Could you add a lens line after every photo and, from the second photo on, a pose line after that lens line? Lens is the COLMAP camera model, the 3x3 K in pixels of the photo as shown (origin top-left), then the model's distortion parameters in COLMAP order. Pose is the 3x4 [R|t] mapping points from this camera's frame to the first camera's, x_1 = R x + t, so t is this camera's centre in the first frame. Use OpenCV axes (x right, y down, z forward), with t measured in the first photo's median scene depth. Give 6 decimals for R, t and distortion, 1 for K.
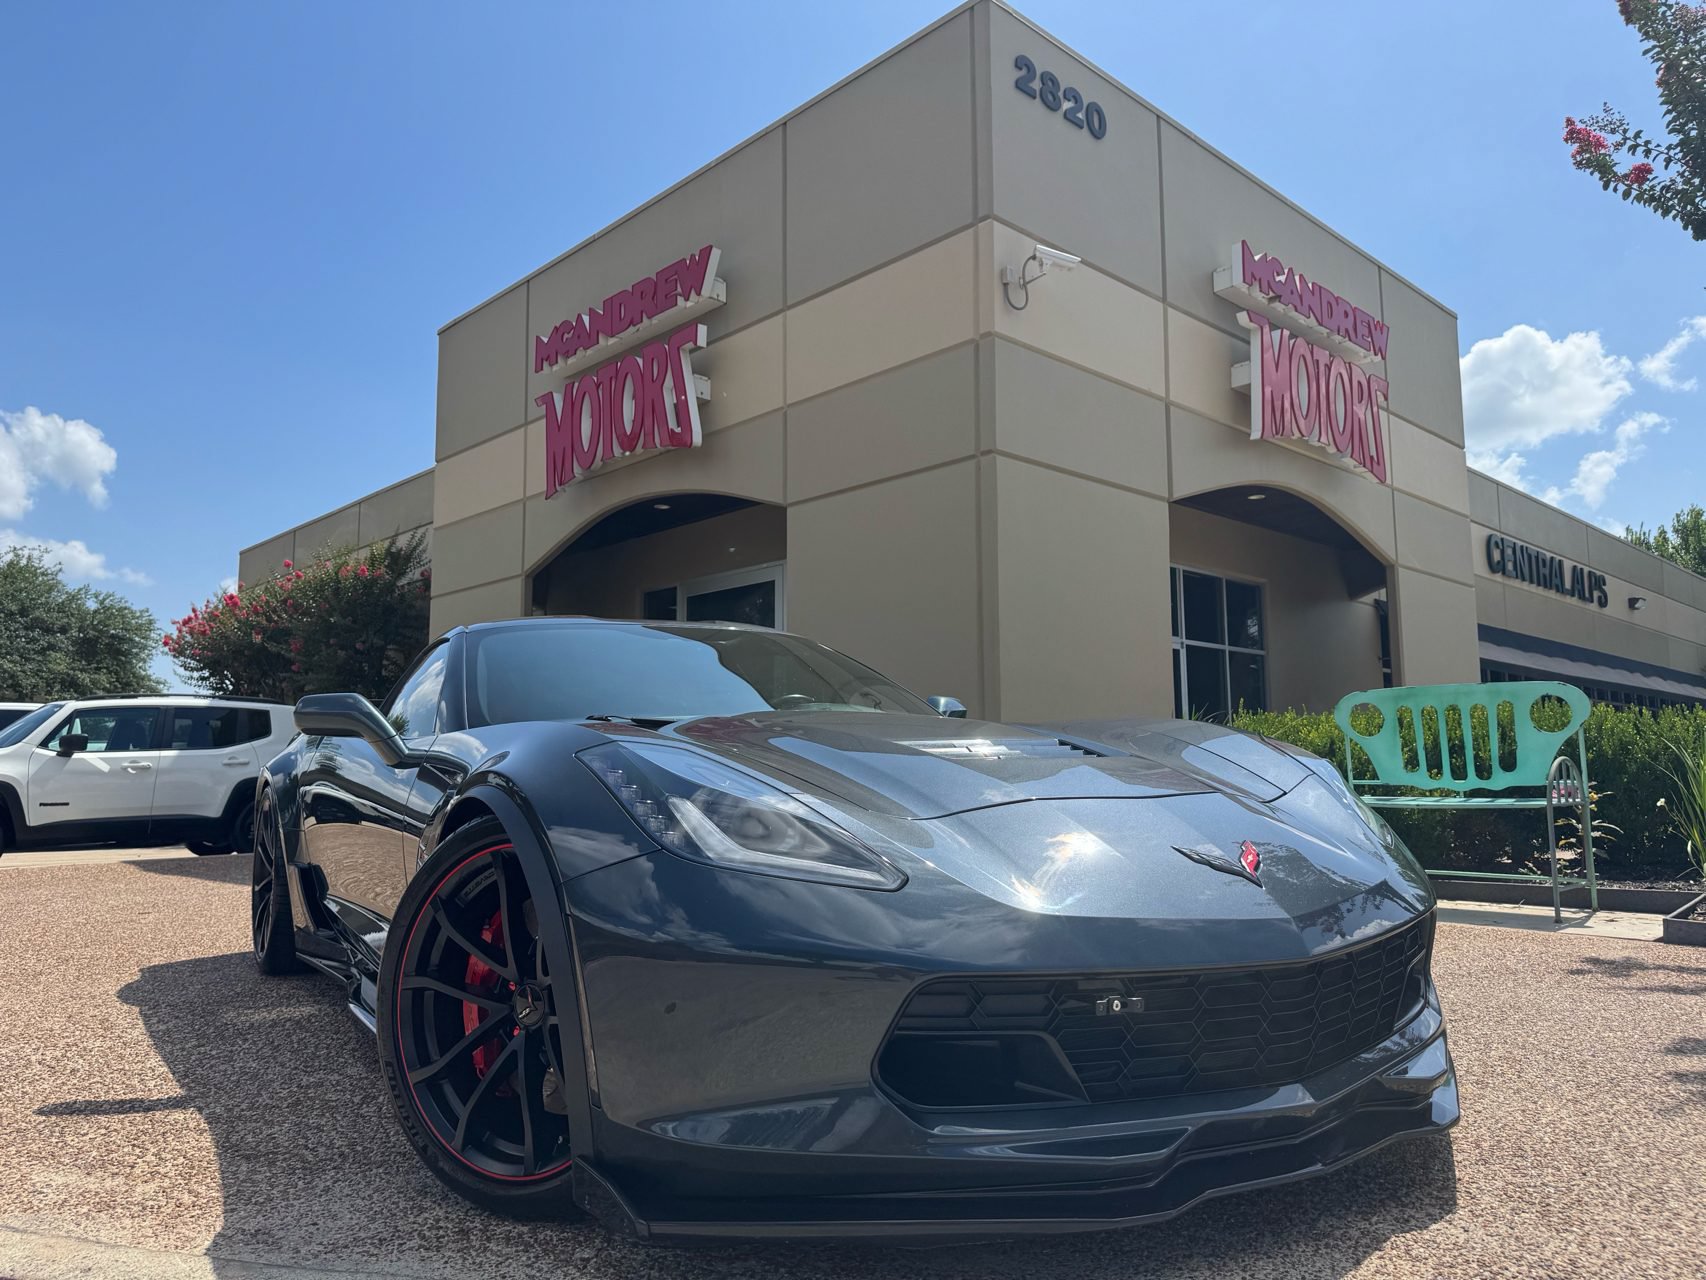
lens RADIAL K [[1182.2, 0, 860.1], [0, 1182.2, 666.6], [0, 0, 1]] dist [0.111175, -0.139308]
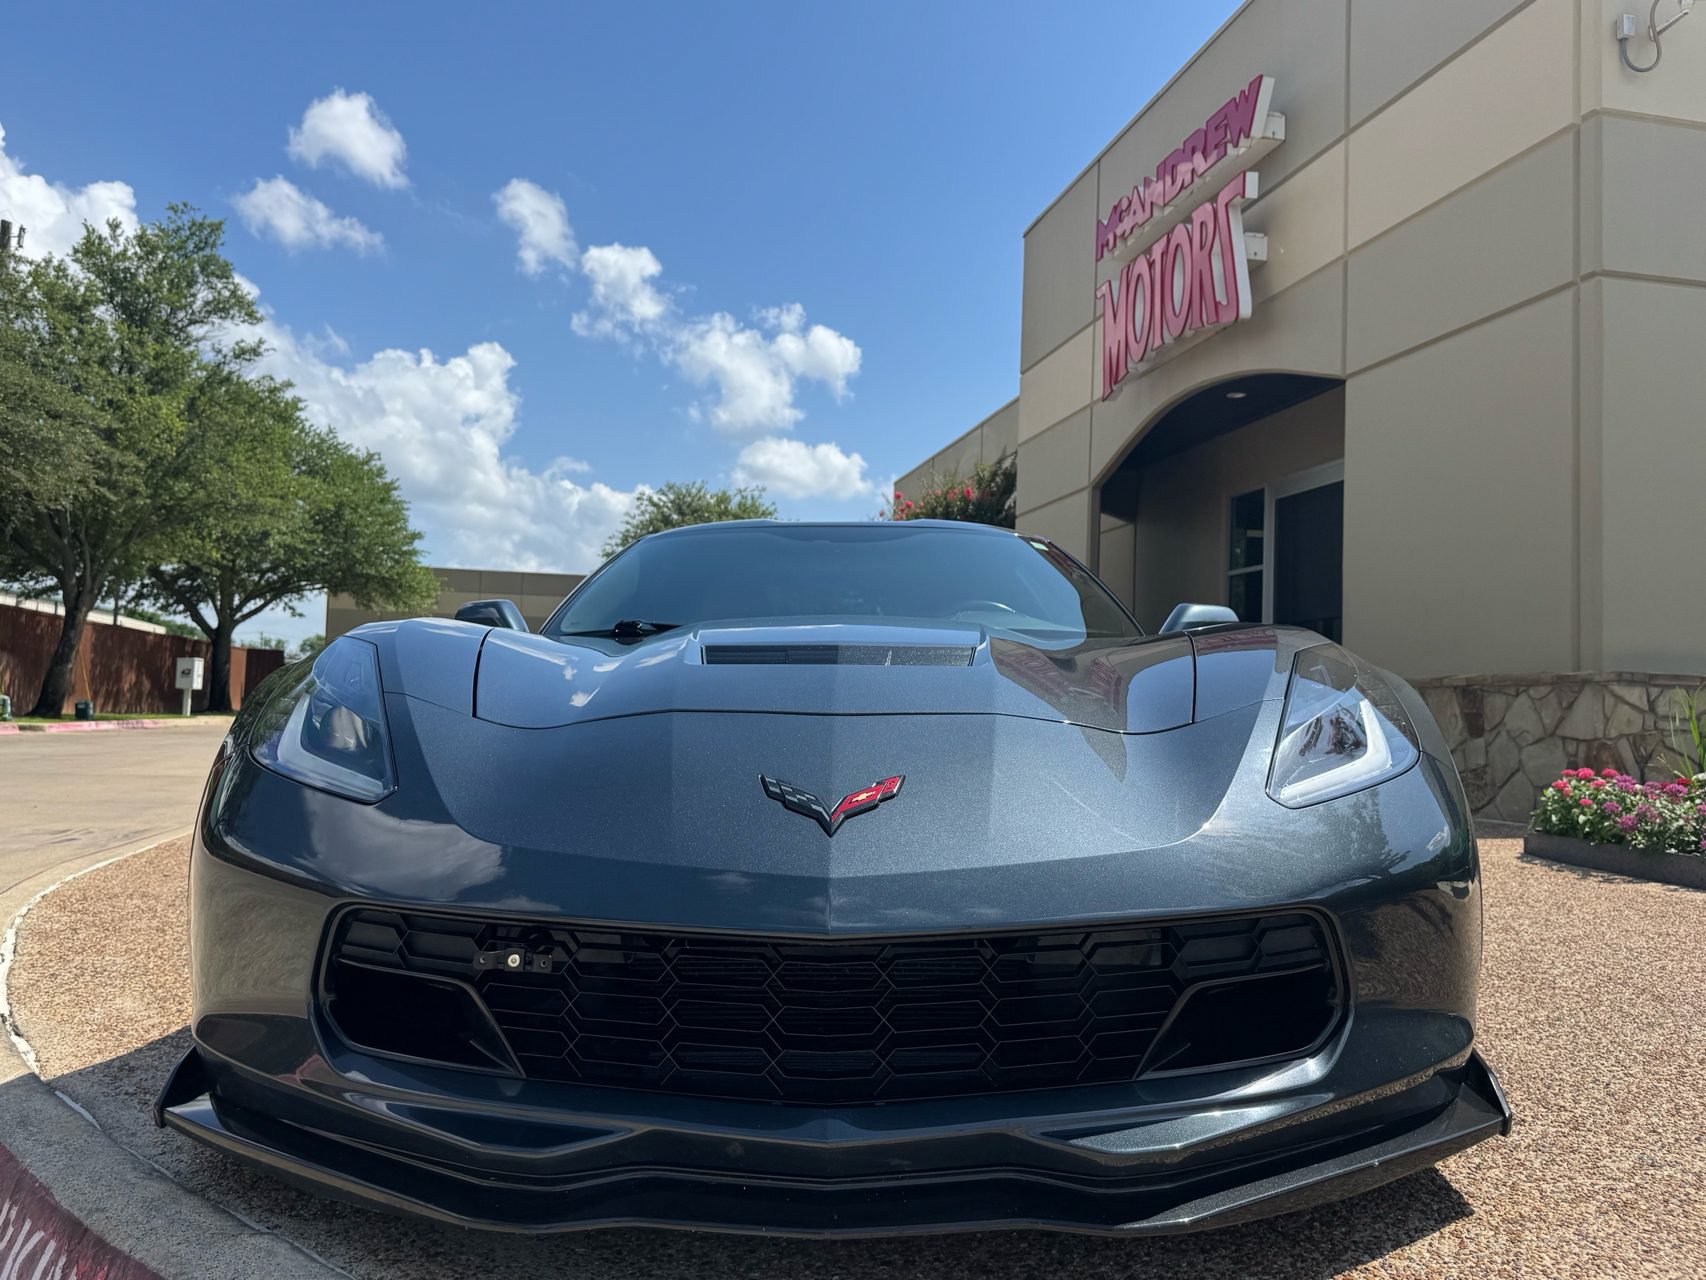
lens RADIAL K [[1319.8, 0, 829.2], [0, 1319.8, 632.0], [0, 0, 1]] dist [0.025914, -0.042252]
pose [[0.847278, 0.000468, -0.531149, 0.116523], [0.016122, 0.999516, 0.026599, 0.006161], [0.530905, -0.031100, 0.846861, 0.050831]]
